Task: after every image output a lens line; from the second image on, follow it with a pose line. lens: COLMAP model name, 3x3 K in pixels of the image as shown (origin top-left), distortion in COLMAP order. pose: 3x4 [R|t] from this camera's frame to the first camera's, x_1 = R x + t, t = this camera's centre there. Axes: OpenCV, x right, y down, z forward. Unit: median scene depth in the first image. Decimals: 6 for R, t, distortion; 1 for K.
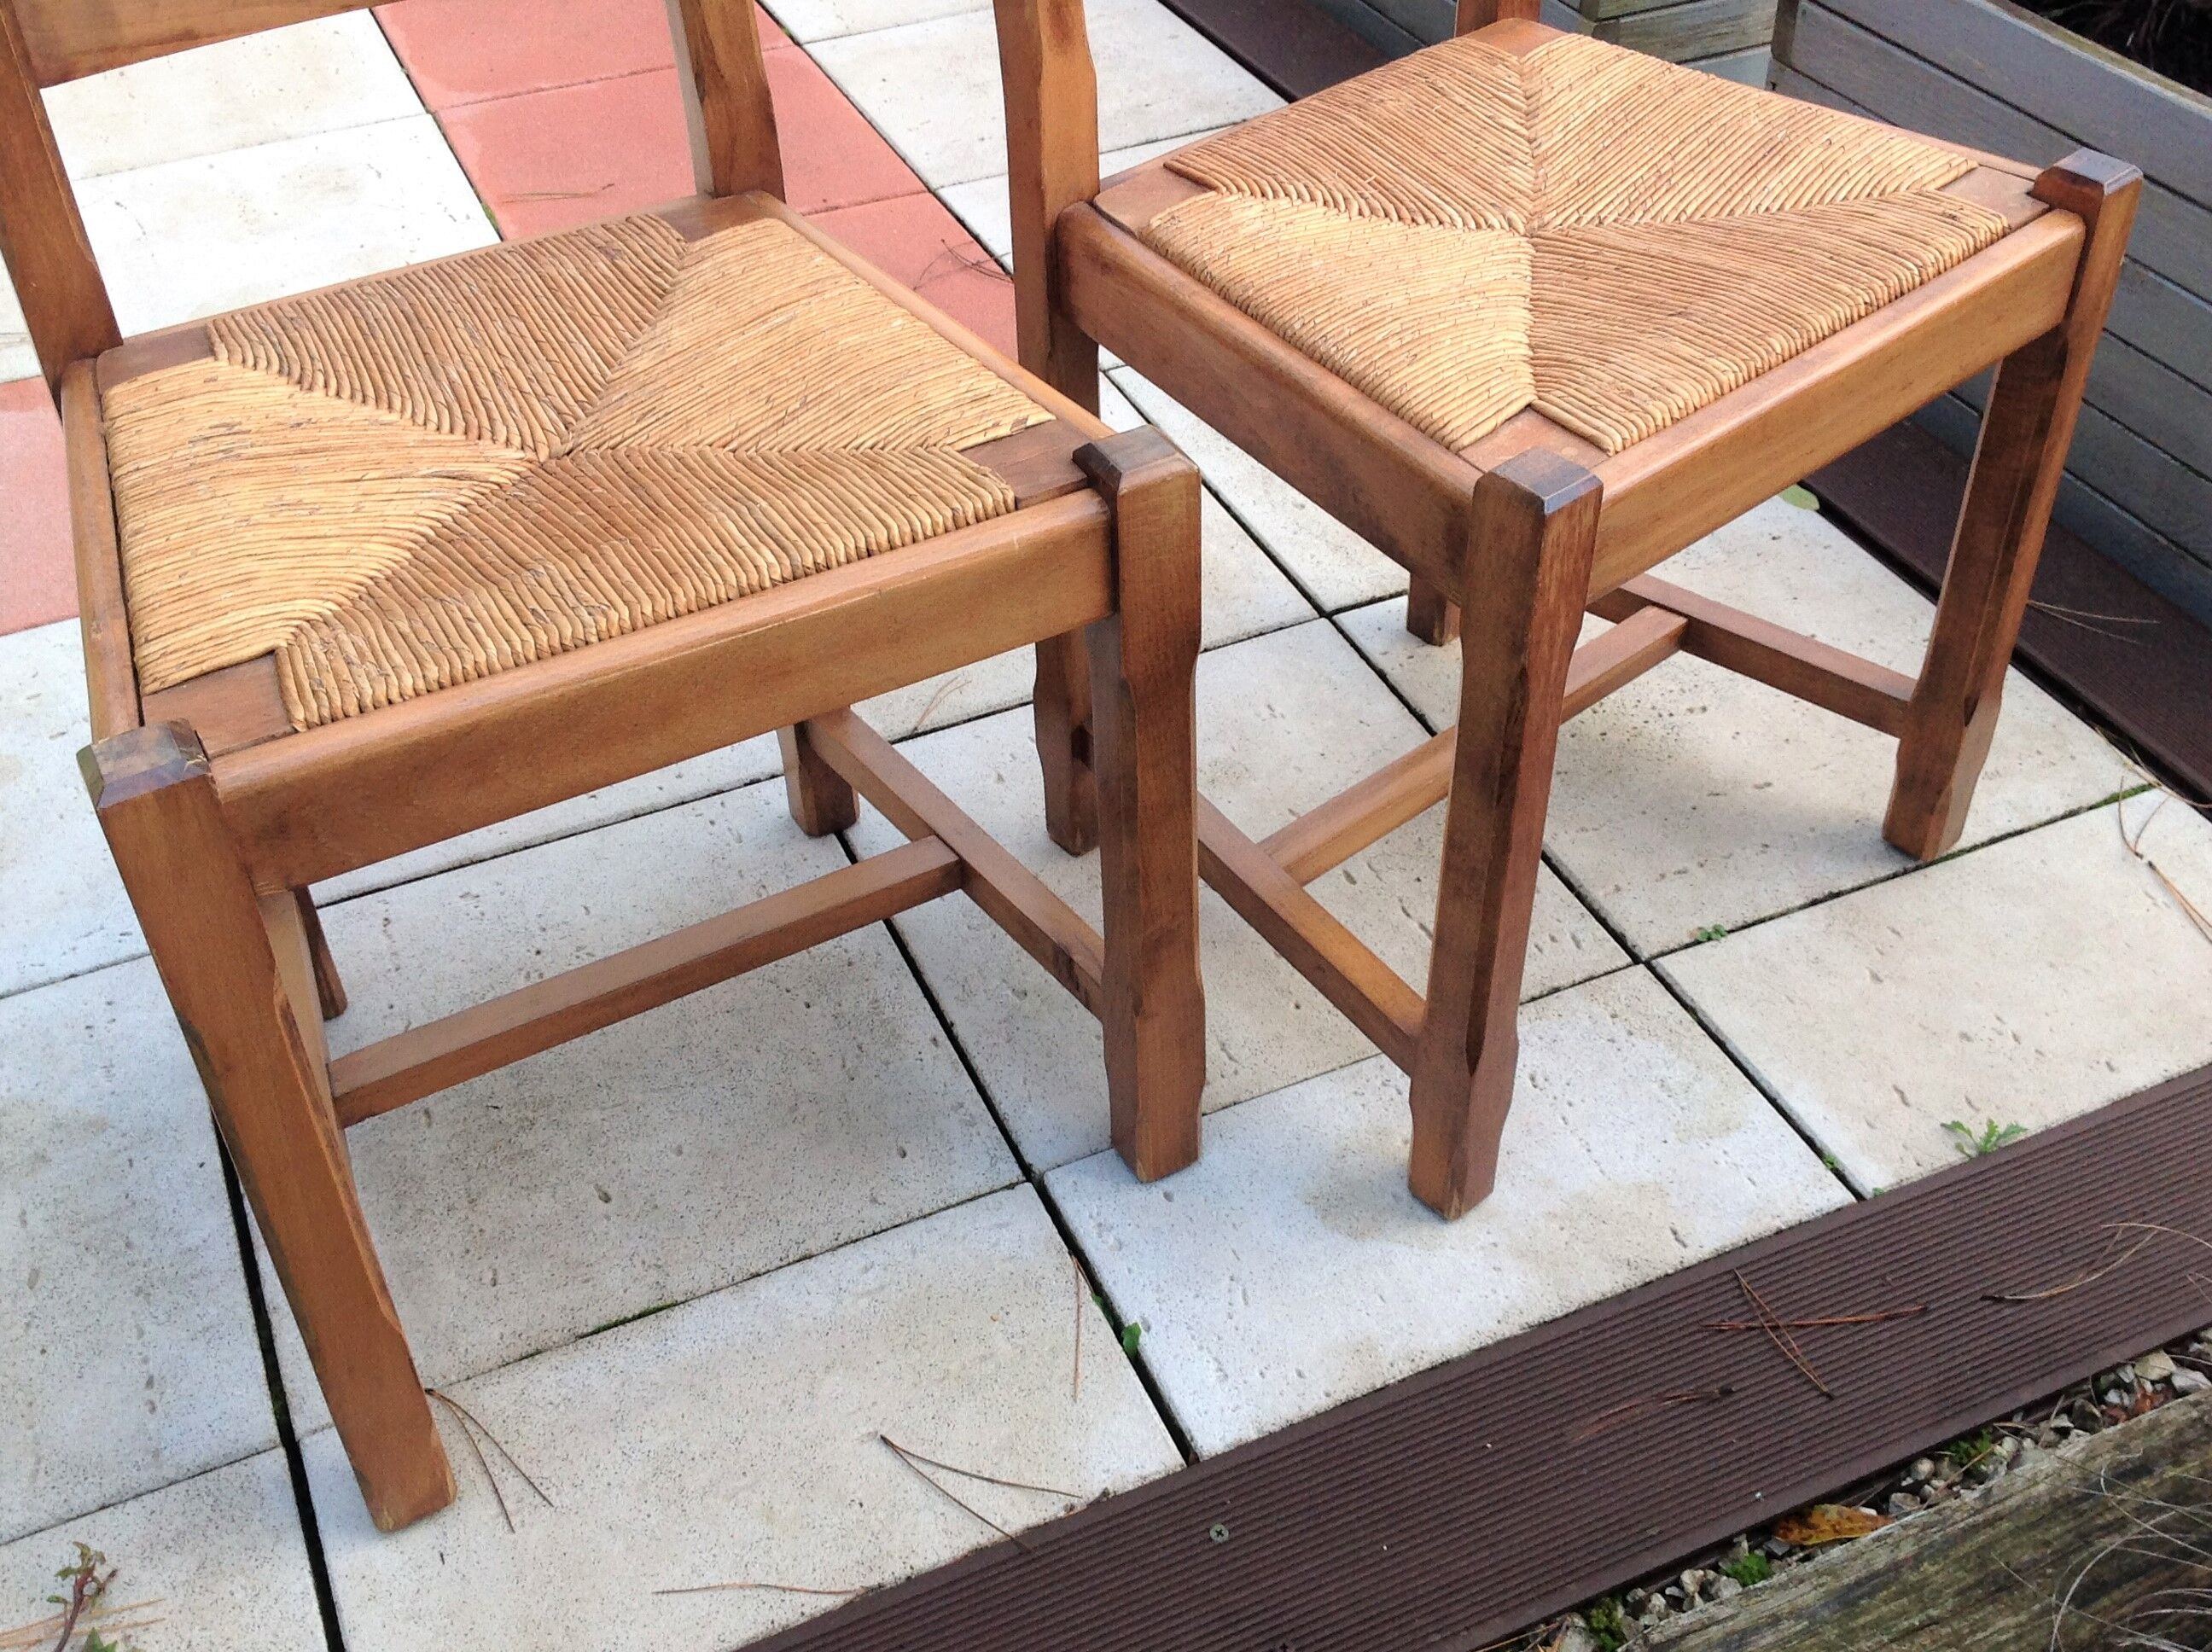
lens RADIAL K [[2394.5, 0, 1143.0], [0, 2394.5, 834.6], [0, 0, 1]] dist [0.139509, -0.328684]
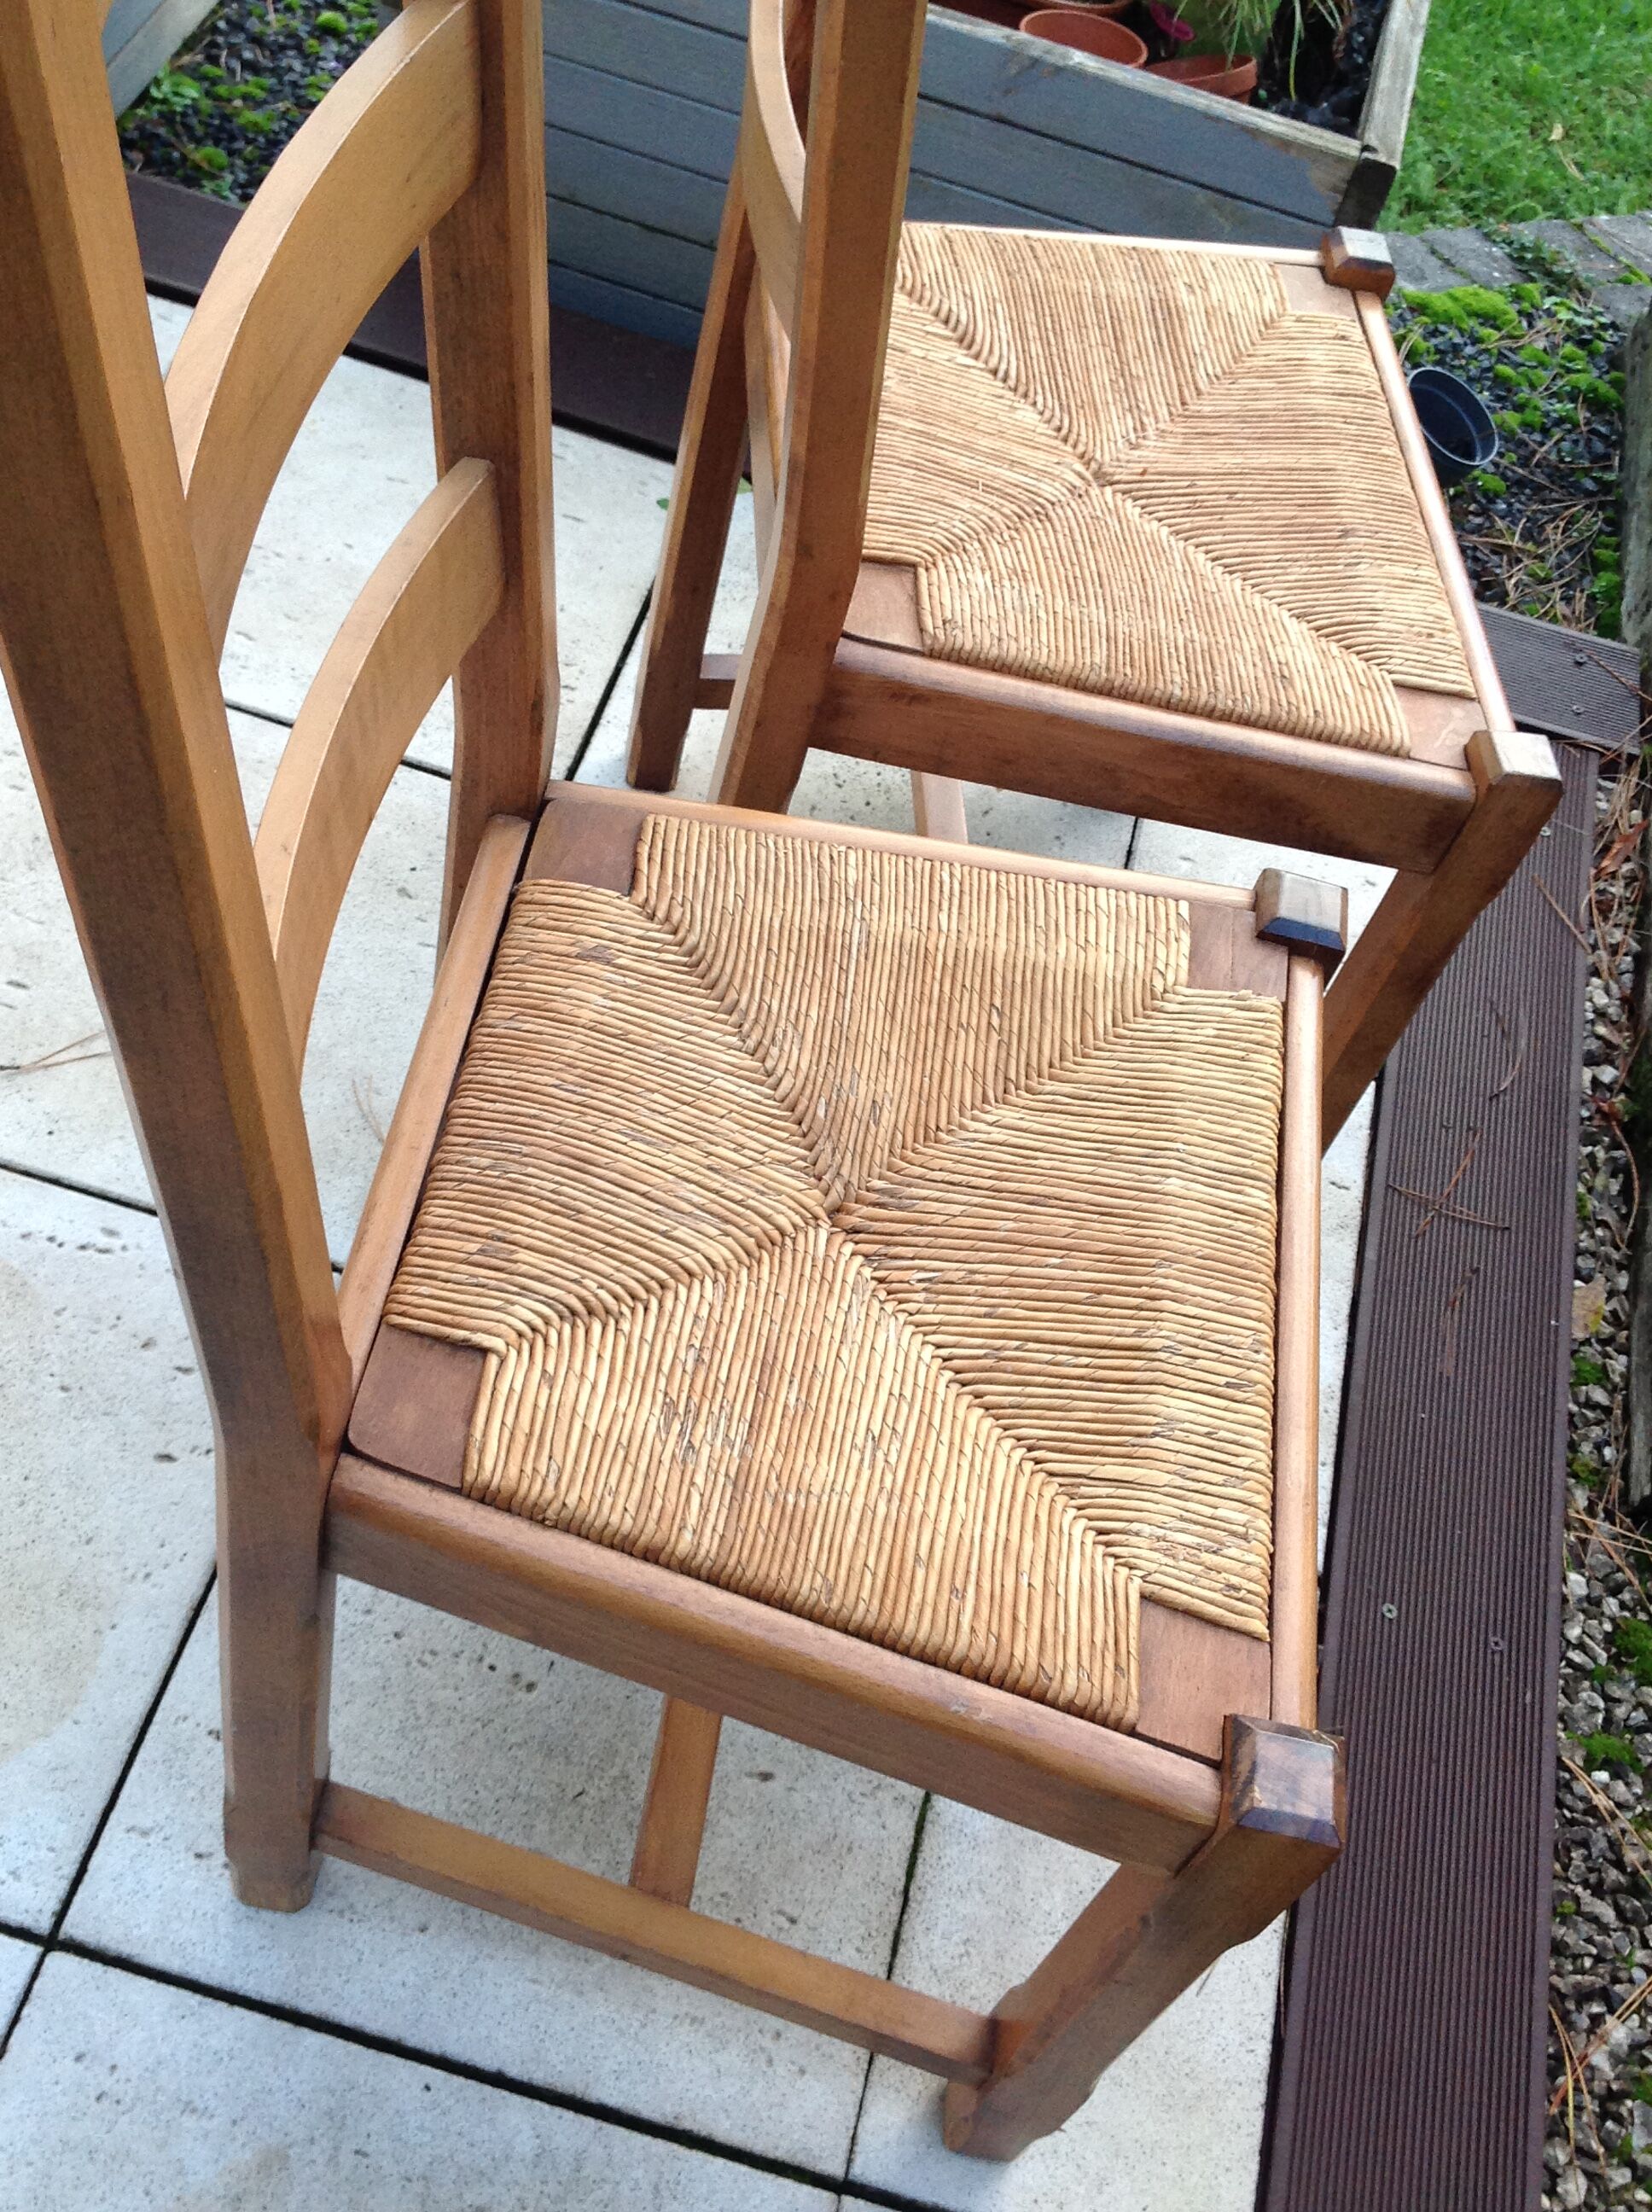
lens RADIAL K [[2394.5, 0, 809.4], [0, 2394.5, 1103.8], [0, 0, 1]] dist [0.139509, -0.328684]
pose [[0.583388, -0.547660, 0.599773, -0.720212], [0.324998, 0.834171, 0.445572, -0.557414], [-0.744335, -0.065017, 0.664634, 0.406311]]
